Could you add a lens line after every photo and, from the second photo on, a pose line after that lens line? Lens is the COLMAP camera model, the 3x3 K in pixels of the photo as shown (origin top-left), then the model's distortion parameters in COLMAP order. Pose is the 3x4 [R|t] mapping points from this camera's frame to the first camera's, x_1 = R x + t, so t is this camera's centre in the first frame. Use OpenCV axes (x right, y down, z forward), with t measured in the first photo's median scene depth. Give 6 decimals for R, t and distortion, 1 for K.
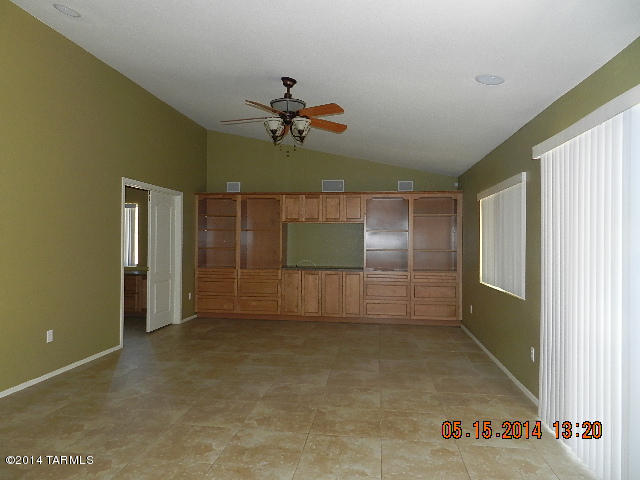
lens RADIAL K [[430.4, 0, 322.0], [0, 430.4, 239.9], [0, 0, 1]] dist [0.001004, 0.006138]
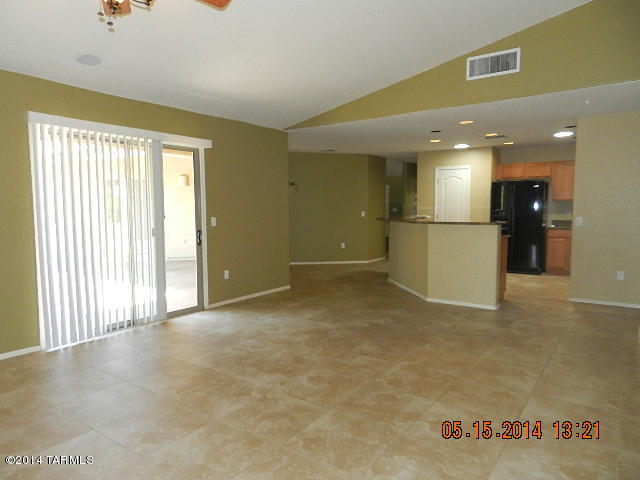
lens RADIAL K [[430.4, 0, 319.1], [0, 430.4, 241.8], [0, 0, 1]] dist [0.001004, 0.006138]
pose [[-0.881633, -0.049822, 0.469299, -0.746766], [-0.011539, 0.996390, 0.084102, 0.012902], [-0.471795, 0.068732, -0.879025, 1.827983]]
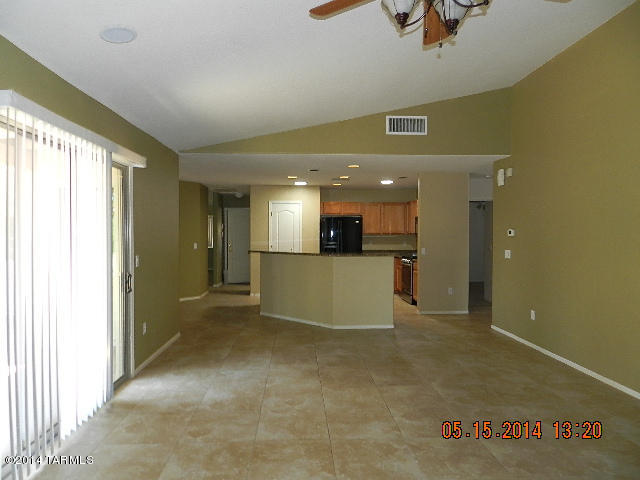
lens RADIAL K [[430.4, 0, 317.9], [0, 430.4, 239.6], [0, 0, 1]] dist [0.001004, 0.006138]
pose [[-0.984321, -0.014954, -0.175752, 0.169797], [-0.015908, 0.999865, 0.004021, 0.002838], [0.175668, 0.006753, -0.984426, 1.926011]]
